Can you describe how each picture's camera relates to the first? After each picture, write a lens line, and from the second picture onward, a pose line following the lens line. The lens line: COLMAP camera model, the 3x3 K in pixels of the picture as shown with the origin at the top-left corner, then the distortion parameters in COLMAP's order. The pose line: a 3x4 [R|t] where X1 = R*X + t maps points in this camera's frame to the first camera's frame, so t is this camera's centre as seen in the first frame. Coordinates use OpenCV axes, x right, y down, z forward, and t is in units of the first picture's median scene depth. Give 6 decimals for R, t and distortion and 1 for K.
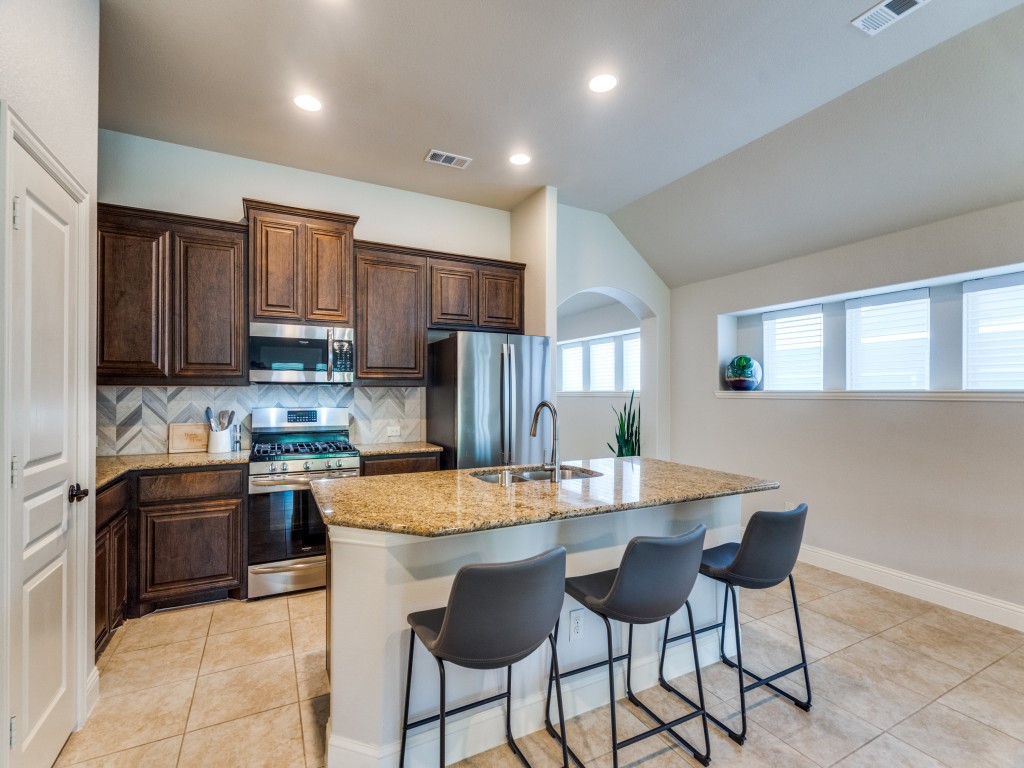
lens RADIAL K [[468.8, 0, 507.8], [0, 468.8, 389.2], [0, 0, 1]] dist [-0.000753, 0.000140]
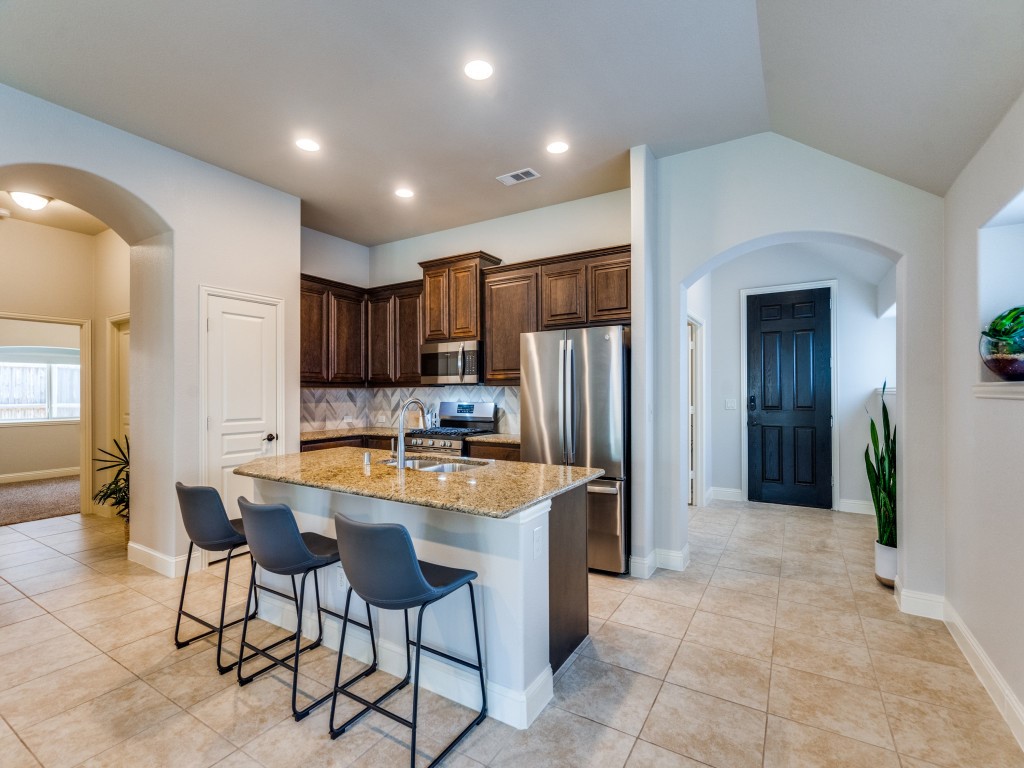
lens RADIAL K [[468.8, 0, 508.1], [0, 468.8, 387.9], [0, 0, 1]] dist [-0.000753, 0.000140]
pose [[0.517775, -0.008791, -0.855472, 0.858228], [0.011377, 0.999930, -0.003389, 0.004548], [0.855441, -0.007978, 0.517838, 0.443849]]
